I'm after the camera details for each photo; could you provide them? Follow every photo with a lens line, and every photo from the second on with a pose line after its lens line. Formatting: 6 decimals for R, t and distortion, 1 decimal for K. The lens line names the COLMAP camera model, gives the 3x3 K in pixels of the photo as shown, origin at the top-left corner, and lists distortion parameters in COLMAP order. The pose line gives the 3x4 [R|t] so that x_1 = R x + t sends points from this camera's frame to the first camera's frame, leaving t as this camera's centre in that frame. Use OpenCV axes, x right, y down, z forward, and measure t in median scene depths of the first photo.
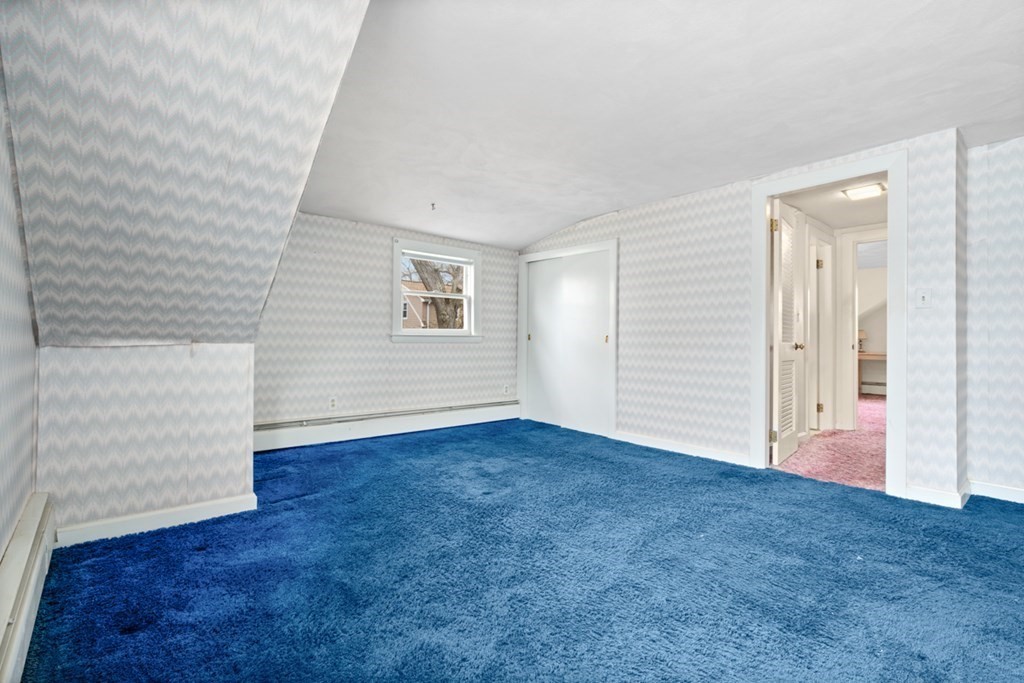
lens RADIAL K [[470.1, 0, 517.0], [0, 470.1, 334.9], [0, 0, 1]] dist [-0.001079, 0.000226]
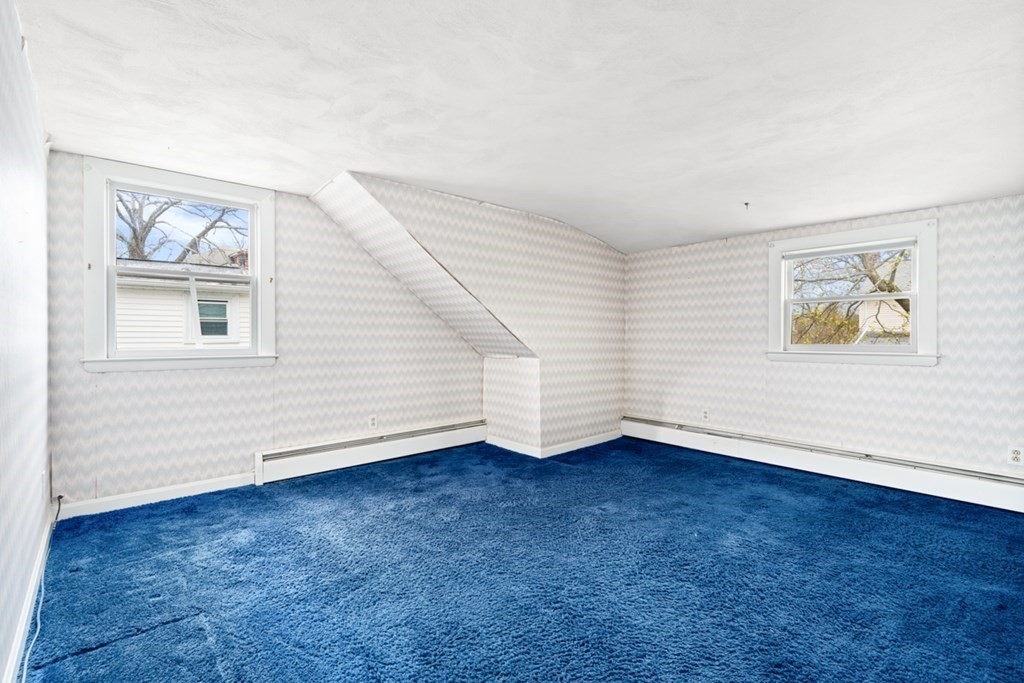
lens RADIAL K [[470.1, 0, 517.0], [0, 470.1, 334.9], [0, 0, 1]] dist [-0.001079, 0.000226]
pose [[0.006163, -0.017515, -0.999828, 0.680951], [0.007036, 0.999823, -0.017471, -0.021518], [0.999956, -0.006927, 0.006285, 0.563587]]
